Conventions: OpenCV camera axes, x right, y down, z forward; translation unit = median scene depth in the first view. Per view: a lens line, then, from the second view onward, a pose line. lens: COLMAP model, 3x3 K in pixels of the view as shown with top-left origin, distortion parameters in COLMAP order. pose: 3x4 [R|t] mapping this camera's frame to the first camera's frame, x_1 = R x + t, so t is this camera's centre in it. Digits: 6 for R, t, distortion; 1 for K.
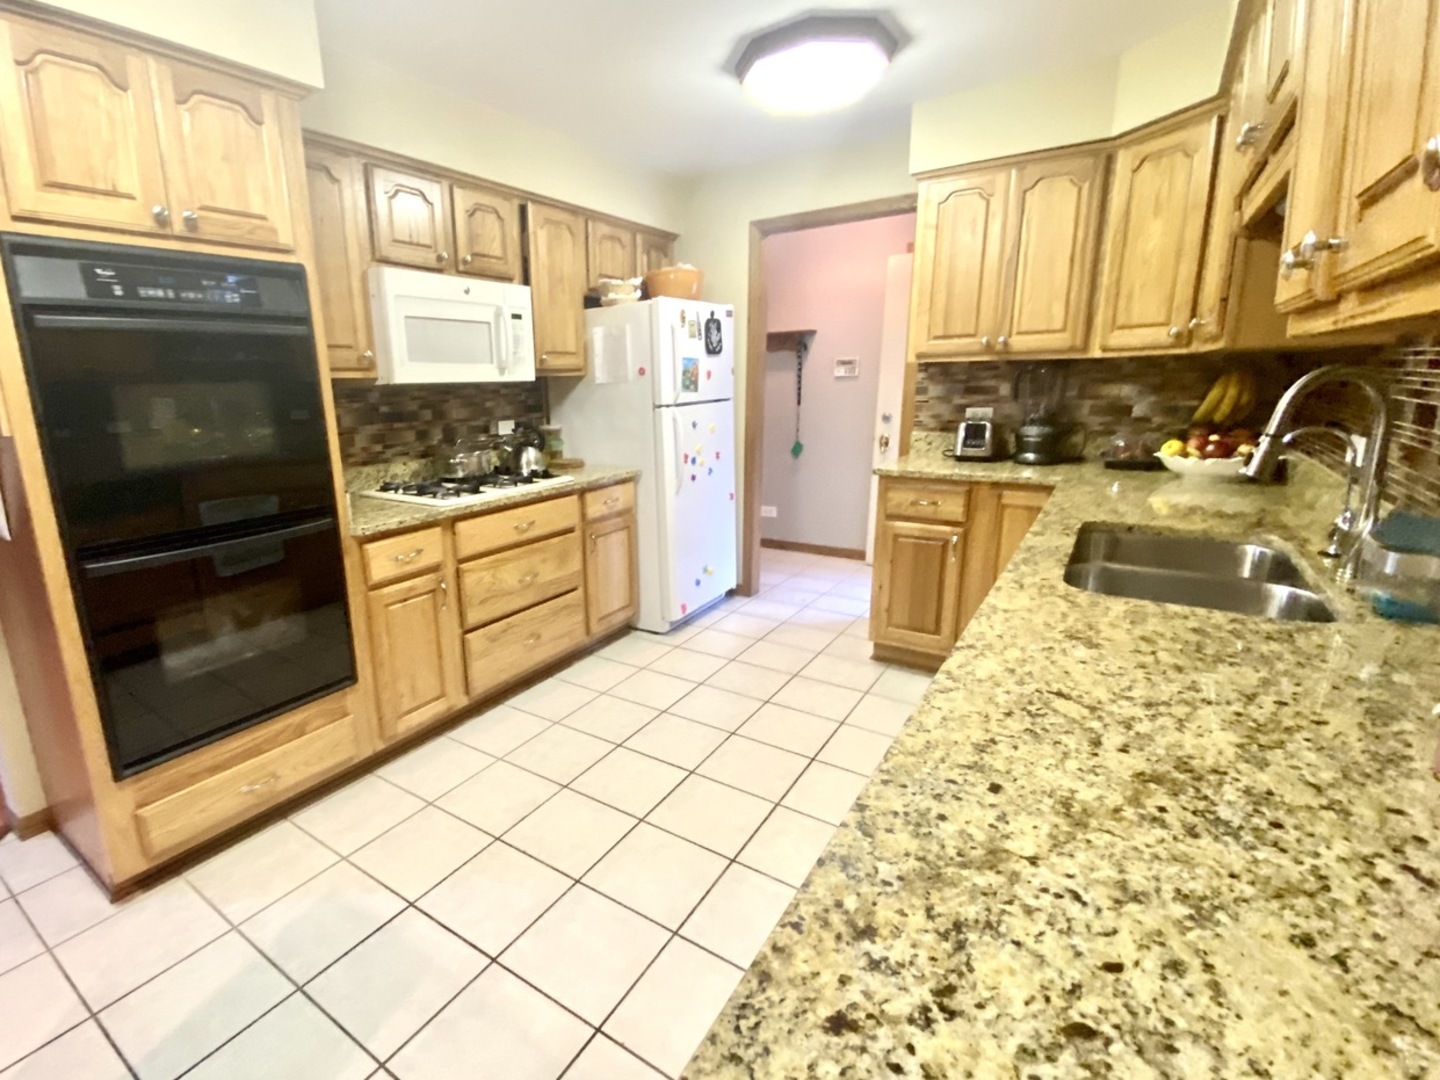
lens RADIAL K [[641.0, 0, 720.0], [0, 641.0, 540.0], [0, 0, 1]] dist [0.011774, -0.000183]
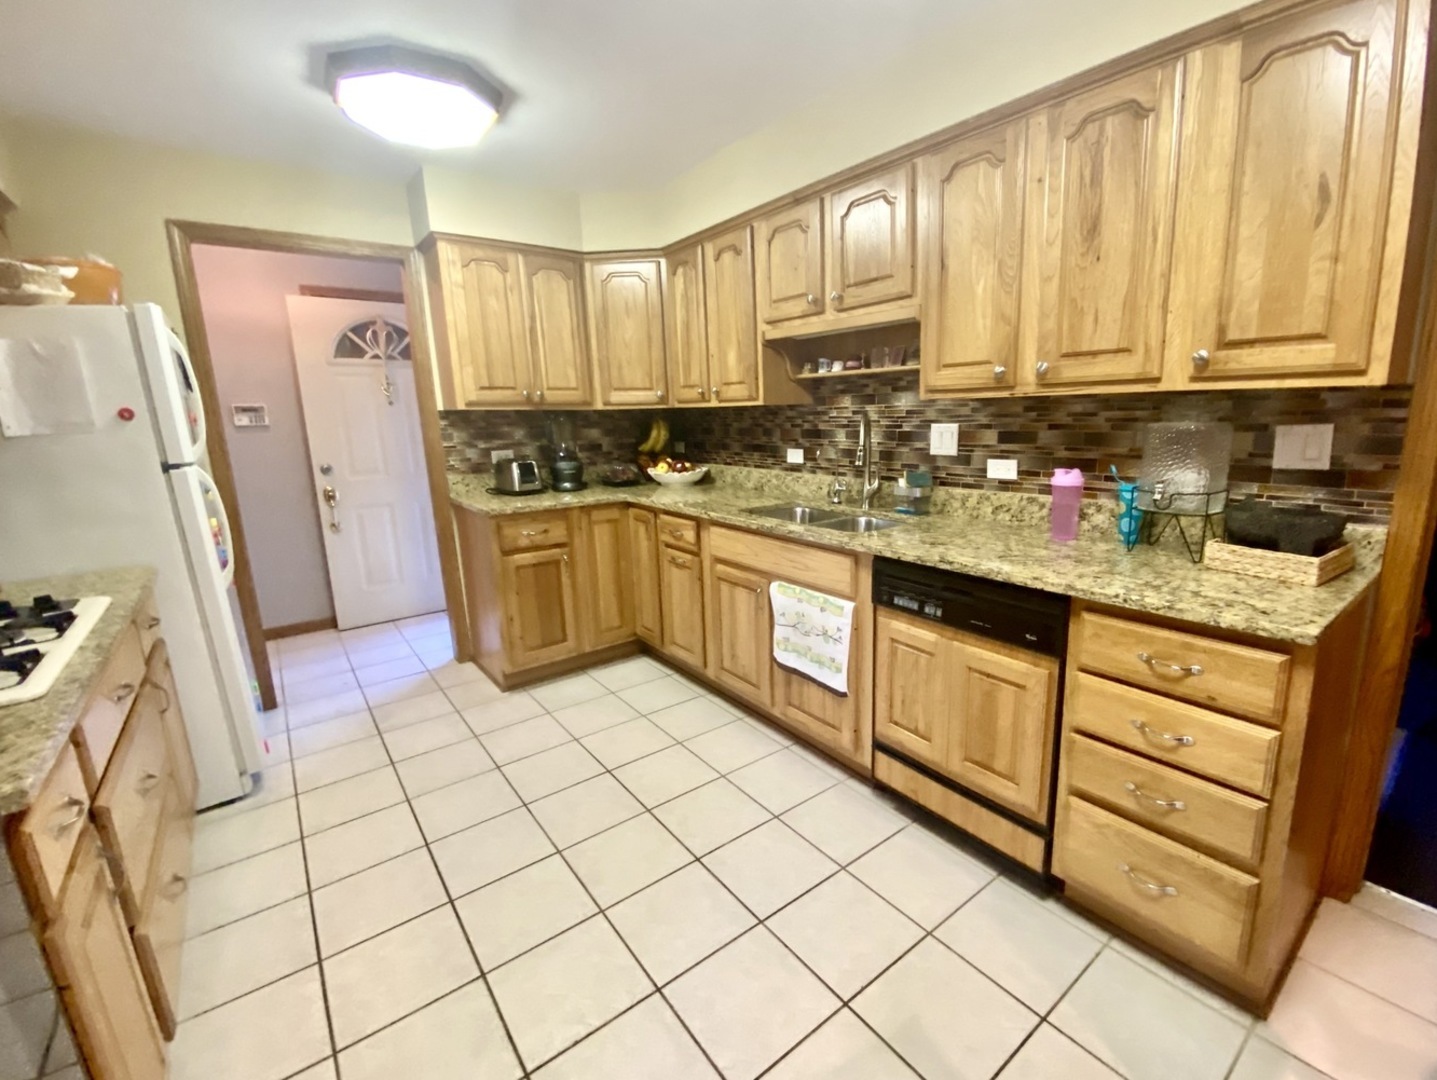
lens RADIAL K [[561.6, 0, 718.5], [0, 561.6, 540.0], [0, 0, 1]] dist [0.016927, -0.018369]
pose [[0.390961, -0.184513, 0.901723, -0.419798], [0.235533, 0.967135, 0.095777, -0.060600], [-0.889761, 0.174940, 0.421571, 0.280221]]
